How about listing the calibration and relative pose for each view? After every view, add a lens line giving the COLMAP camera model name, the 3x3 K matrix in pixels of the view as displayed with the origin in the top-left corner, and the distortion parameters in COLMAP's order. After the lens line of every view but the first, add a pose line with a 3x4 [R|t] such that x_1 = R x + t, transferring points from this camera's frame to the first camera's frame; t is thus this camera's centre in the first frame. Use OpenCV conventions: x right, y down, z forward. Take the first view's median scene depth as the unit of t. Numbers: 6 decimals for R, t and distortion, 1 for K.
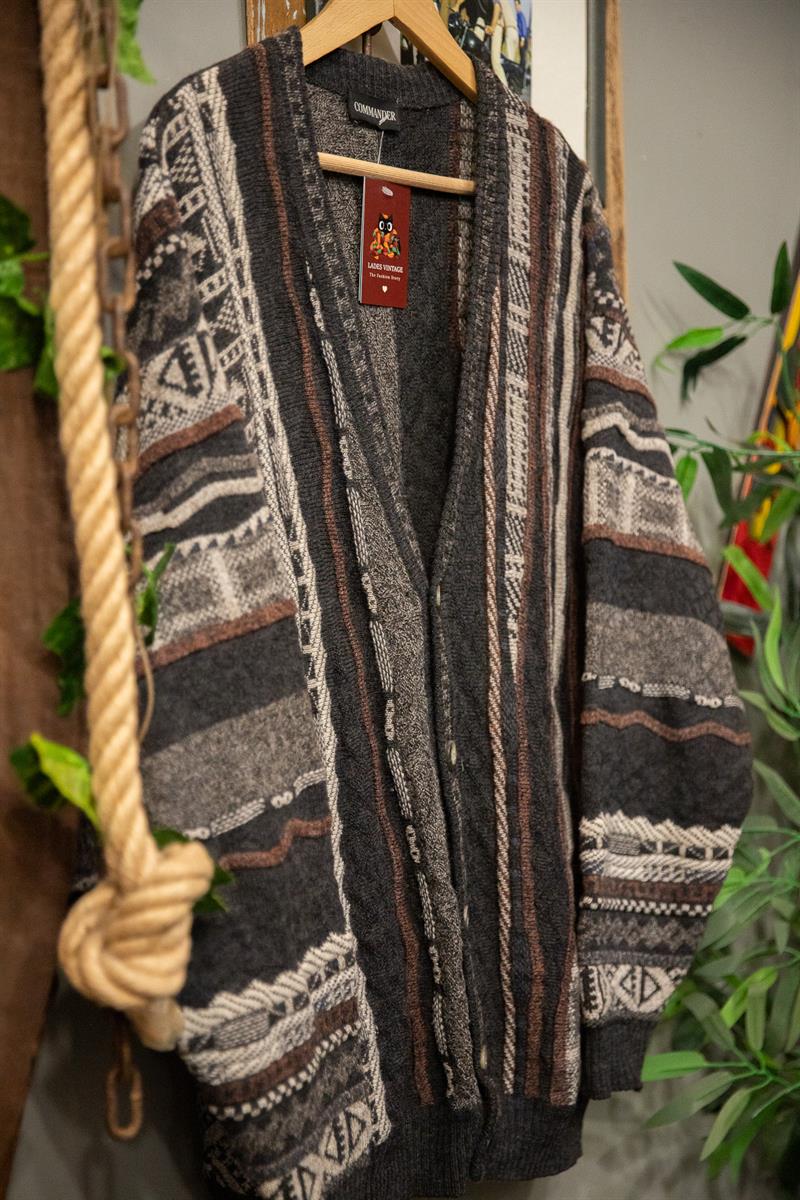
lens RADIAL K [[2020.6, 0, 391.8], [0, 2020.6, 600.6], [0, 0, 1]] dist [0.094762, 0.000000]
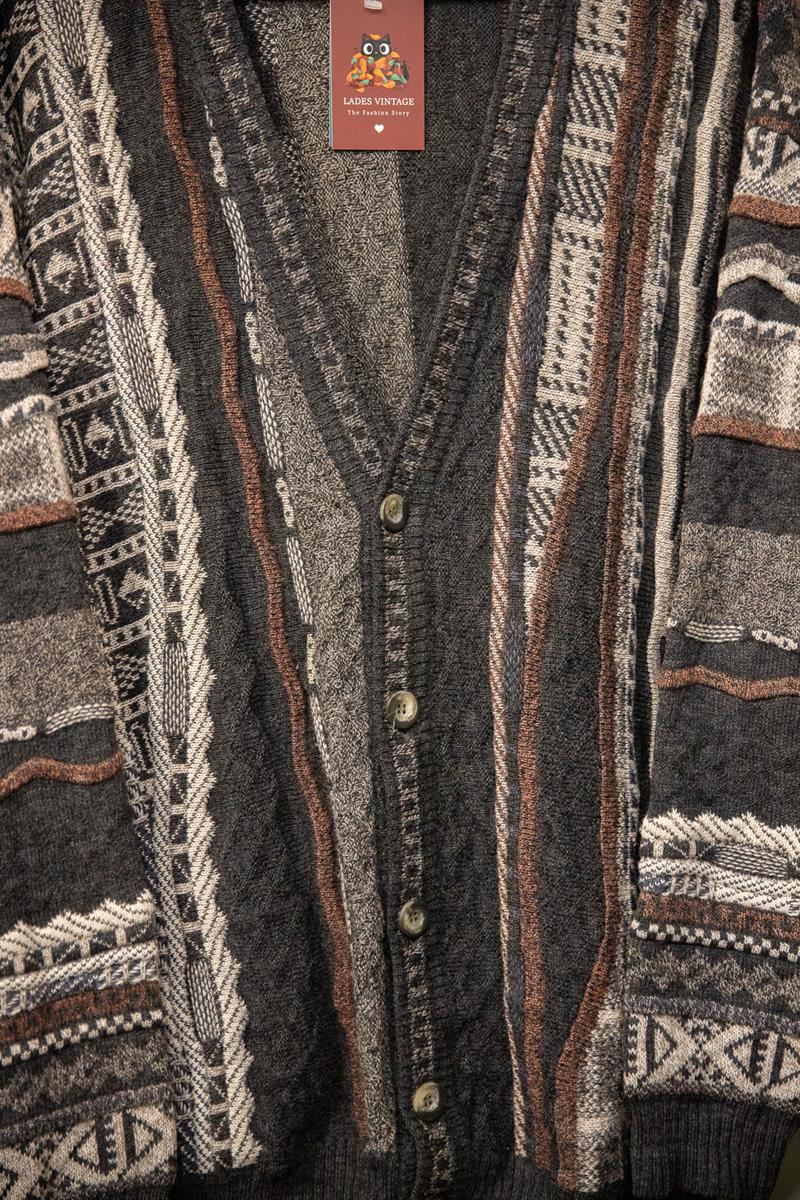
lens RADIAL K [[1820.8, 0, 399.3], [0, 1820.8, 611.4], [0, 0, 1]] dist [0.082249, 0.000000]
pose [[0.699702, 0.035964, -0.713529, 0.517444], [-0.022442, 0.999346, 0.028362, 0.017235], [0.714082, -0.003832, 0.700051, 0.482251]]
